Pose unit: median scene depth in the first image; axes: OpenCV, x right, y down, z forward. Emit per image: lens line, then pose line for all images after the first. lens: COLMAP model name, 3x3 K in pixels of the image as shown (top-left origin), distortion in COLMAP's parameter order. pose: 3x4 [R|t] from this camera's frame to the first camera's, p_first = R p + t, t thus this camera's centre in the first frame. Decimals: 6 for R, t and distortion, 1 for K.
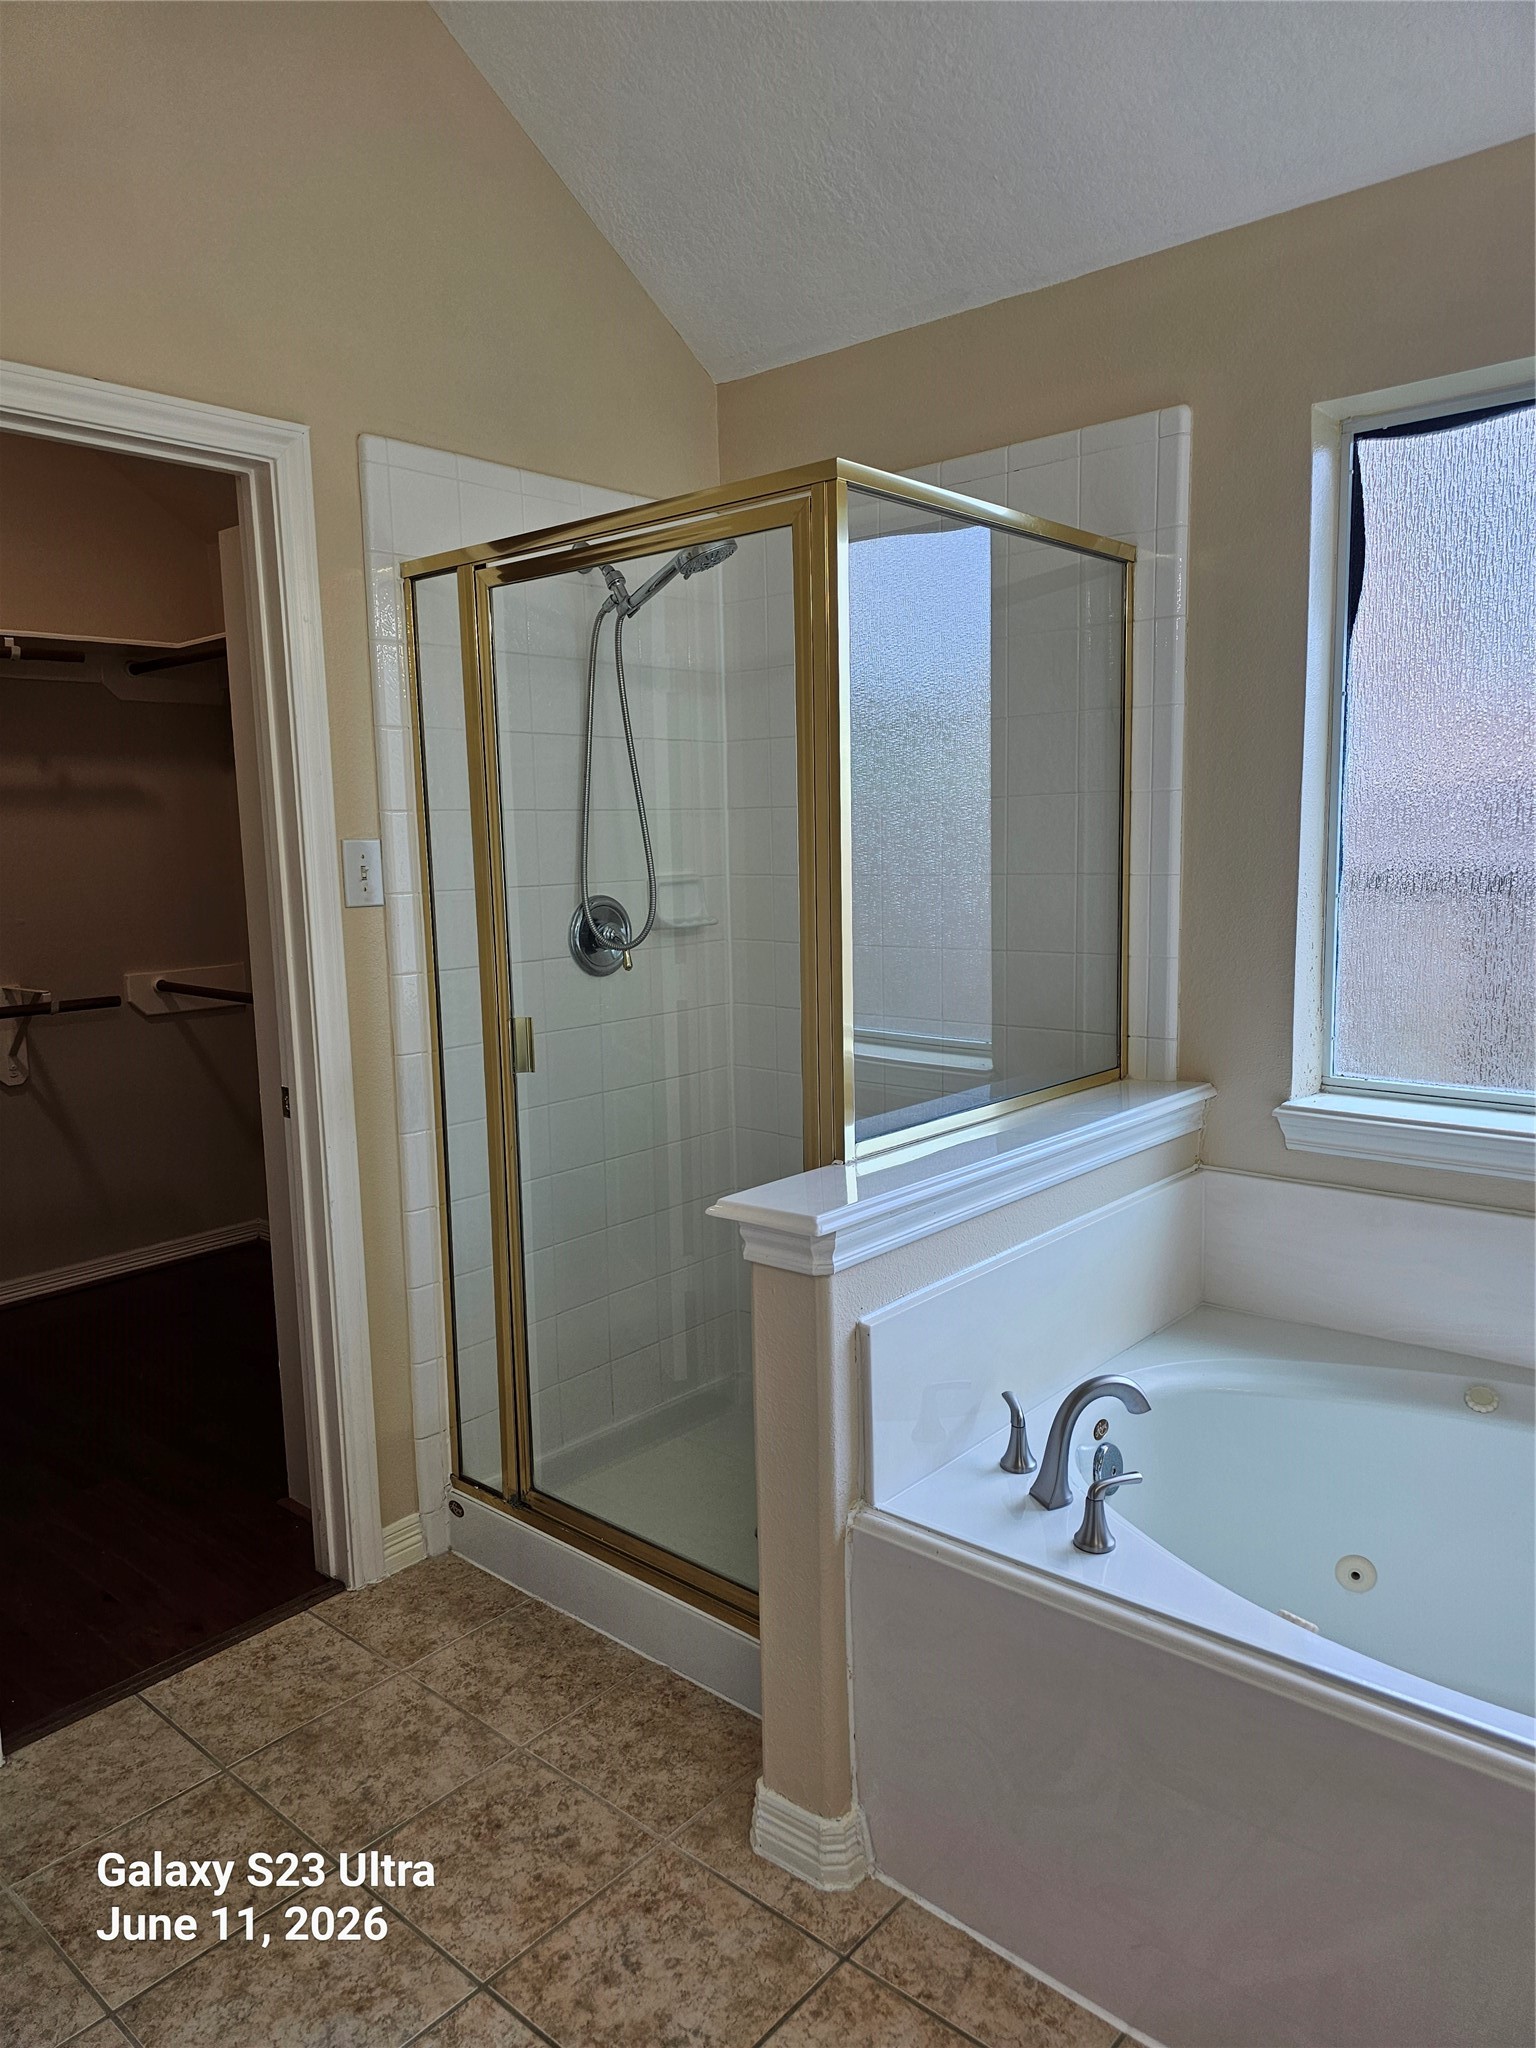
lens RADIAL K [[1363.2, 0, 772.8], [0, 1363.2, 1013.8], [0, 0, 1]] dist [0.074797, -0.077014]
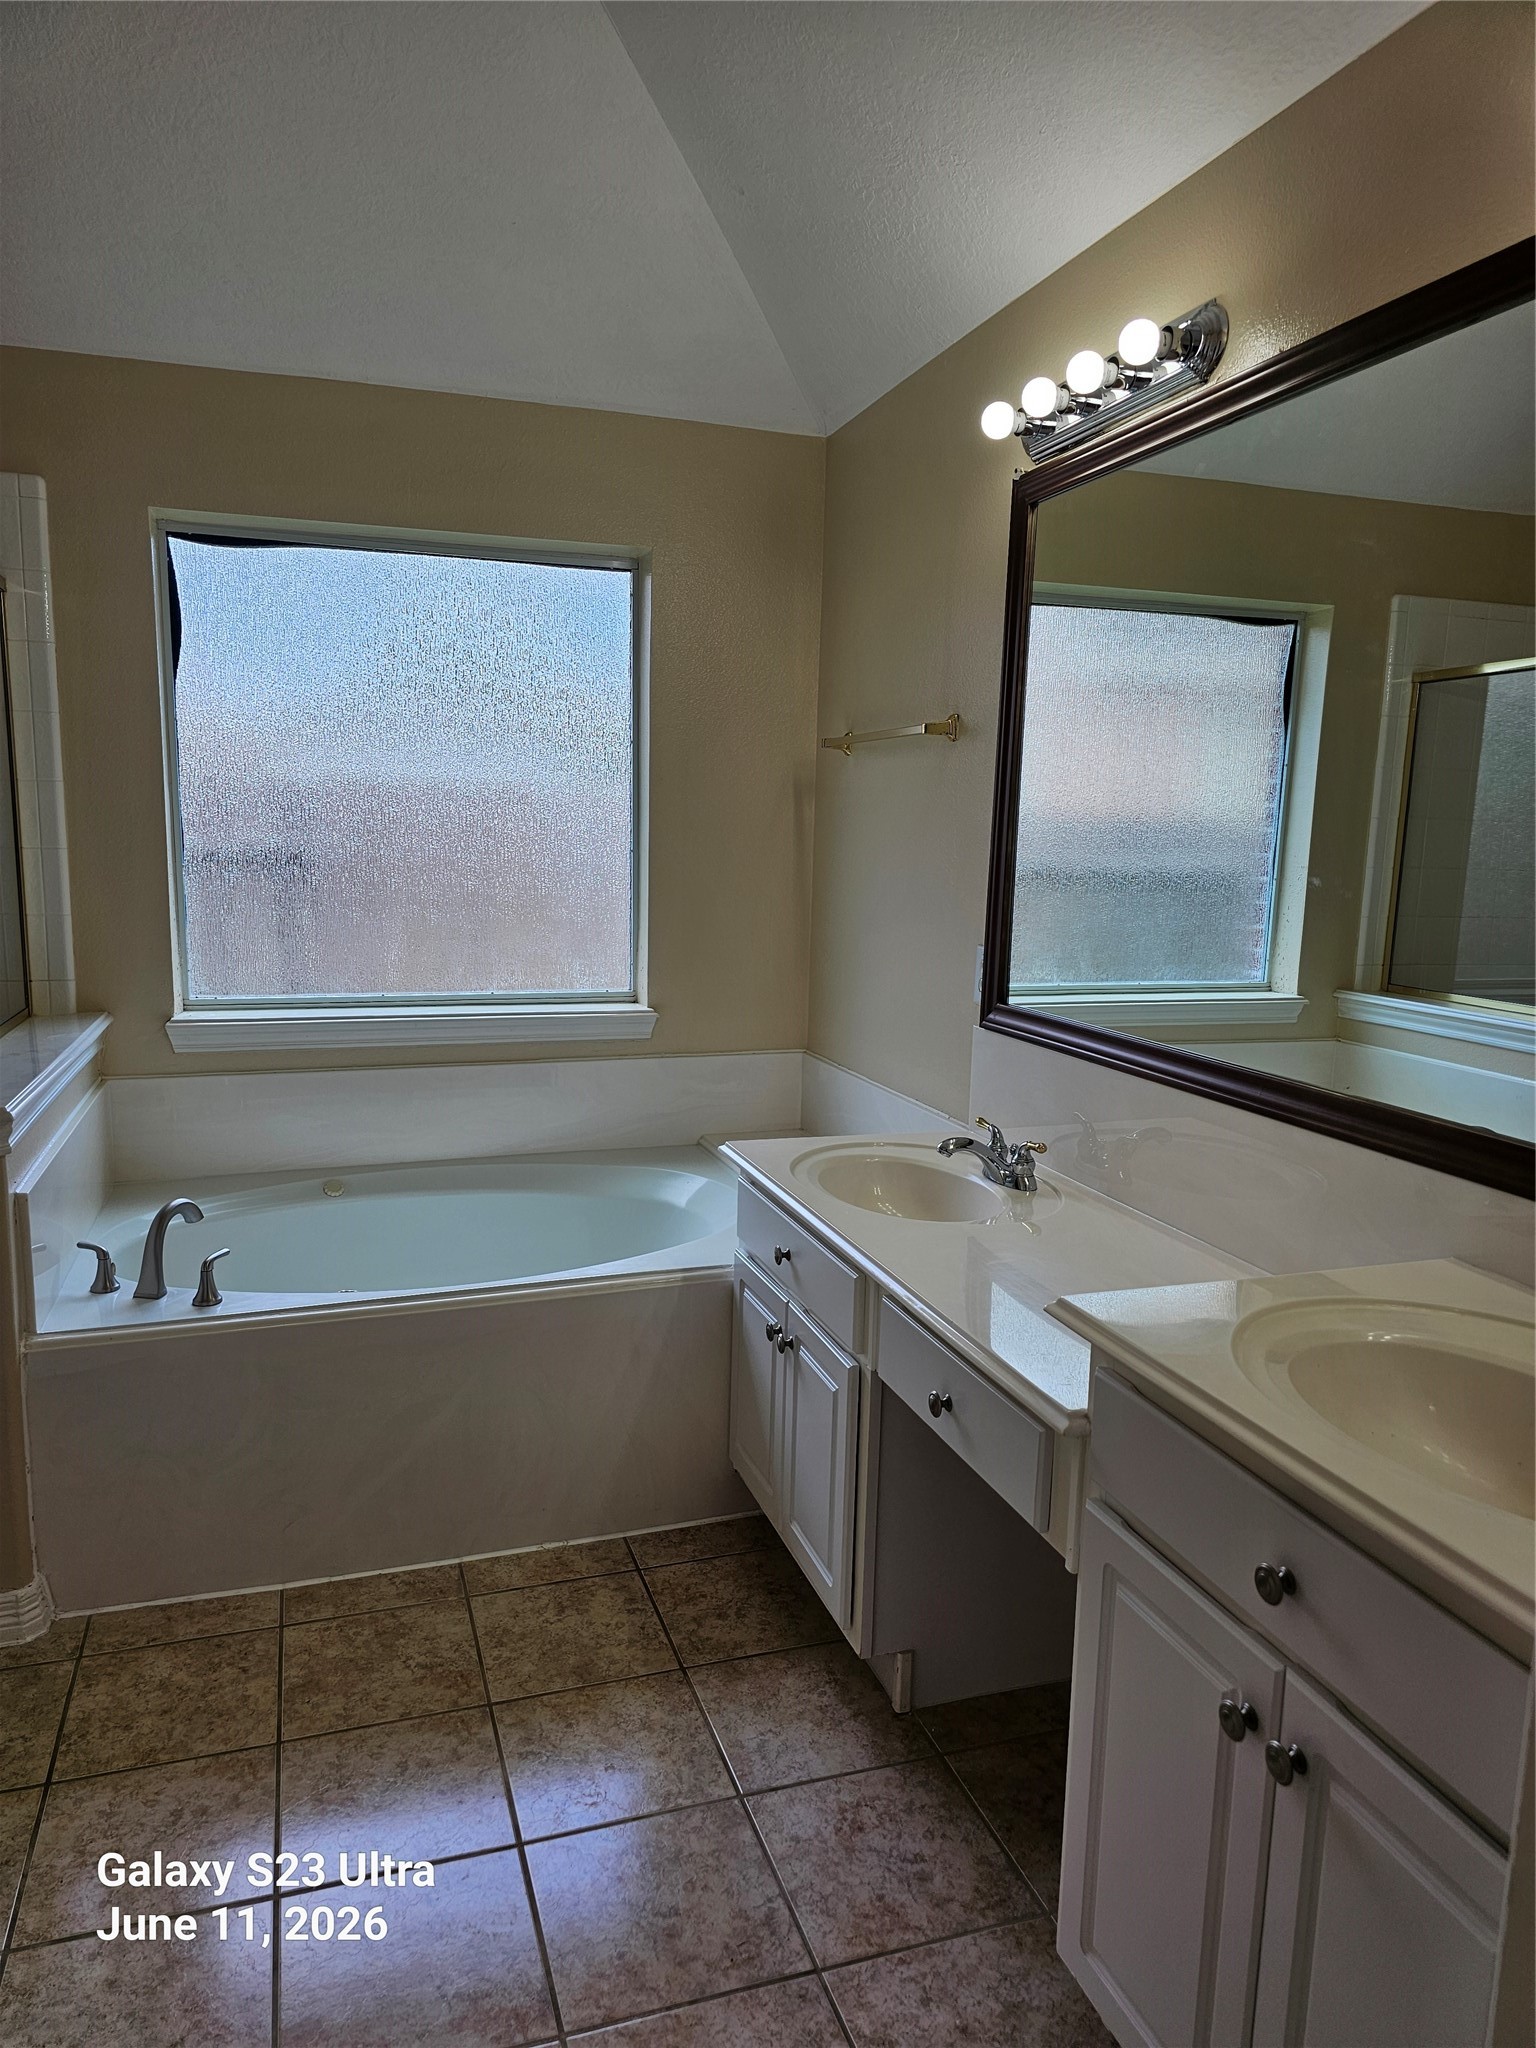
lens RADIAL K [[1363.2, 0, 772.8], [0, 1363.2, 1013.8], [0, 0, 1]] dist [0.074797, -0.077014]
pose [[0.493845, -0.086106, 0.865276, -0.518828], [0.085815, 0.995054, 0.050043, 0.043597], [-0.865305, 0.049540, 0.498792, -0.191152]]
